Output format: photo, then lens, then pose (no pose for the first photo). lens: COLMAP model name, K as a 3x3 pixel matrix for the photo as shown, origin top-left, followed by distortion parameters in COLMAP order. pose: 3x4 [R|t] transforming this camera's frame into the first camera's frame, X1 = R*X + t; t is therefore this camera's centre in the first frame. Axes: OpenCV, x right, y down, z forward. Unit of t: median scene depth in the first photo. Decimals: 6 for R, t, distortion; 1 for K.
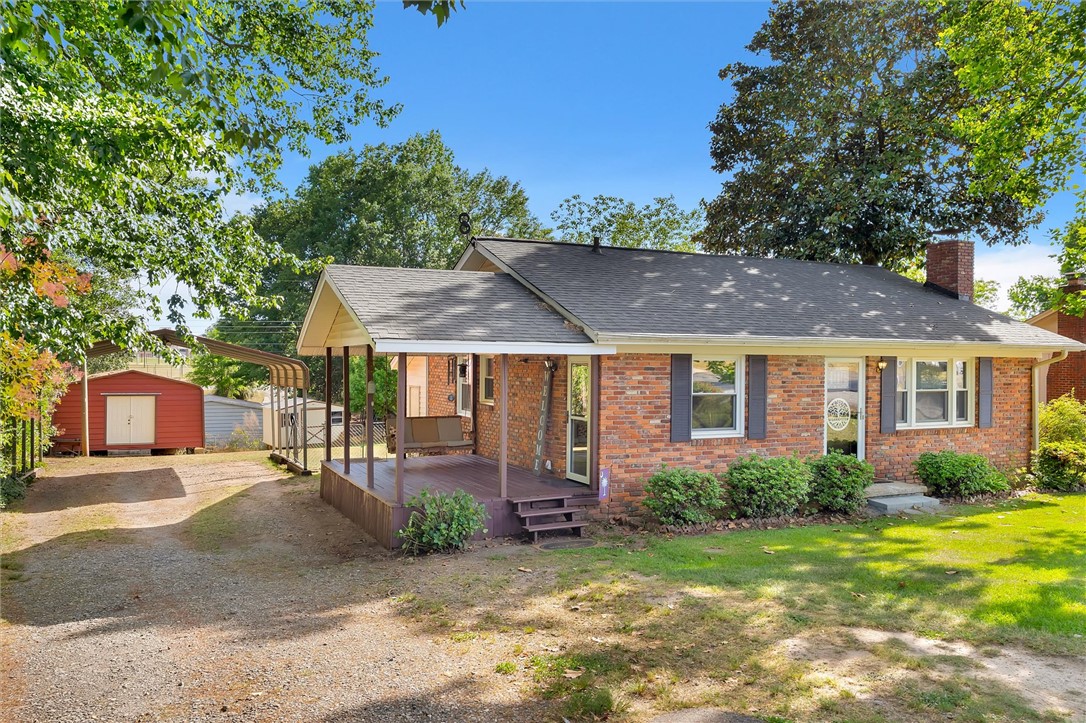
lens RADIAL K [[826.0, 0, 543.0], [0, 826.0, 361.5], [0, 0, 1]] dist [-0.003788, 0.003901]
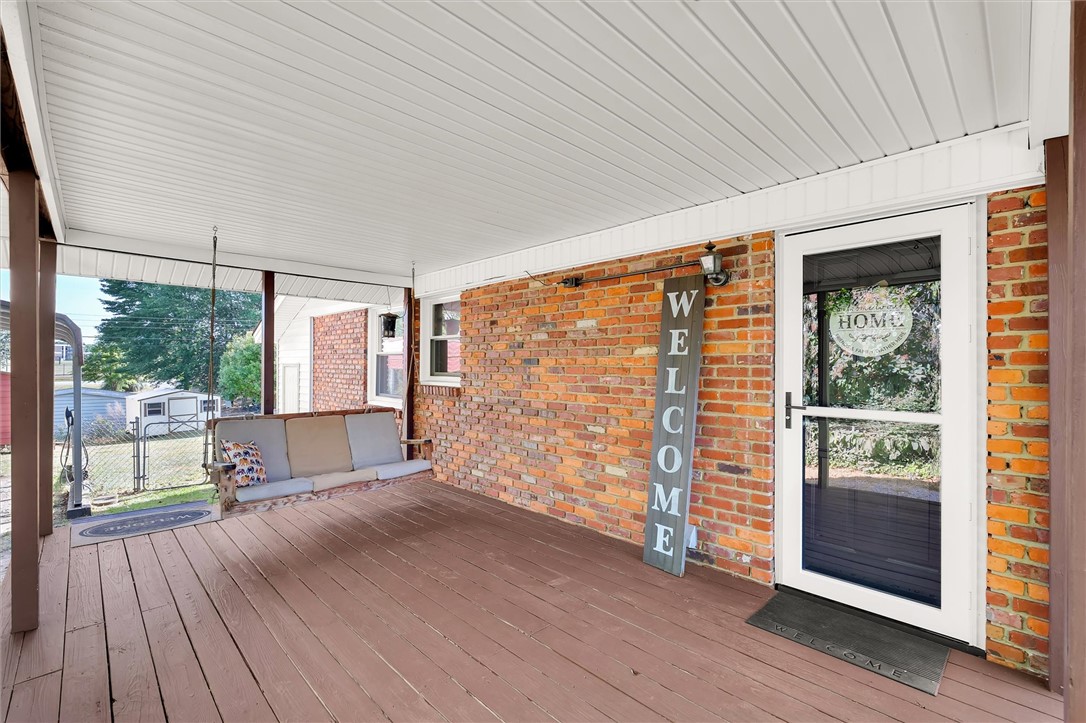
lens RADIAL K [[478.4, 0, 547.0], [0, 478.4, 364.1], [0, 0, 1]] dist [-0.000126, 0.000385]
pose [[0.942847, -0.001203, 0.333224, -0.103923], [0.001414, 0.999999, -0.000392, 0.037131], [-0.333223, 0.000840, 0.942848, 0.657704]]
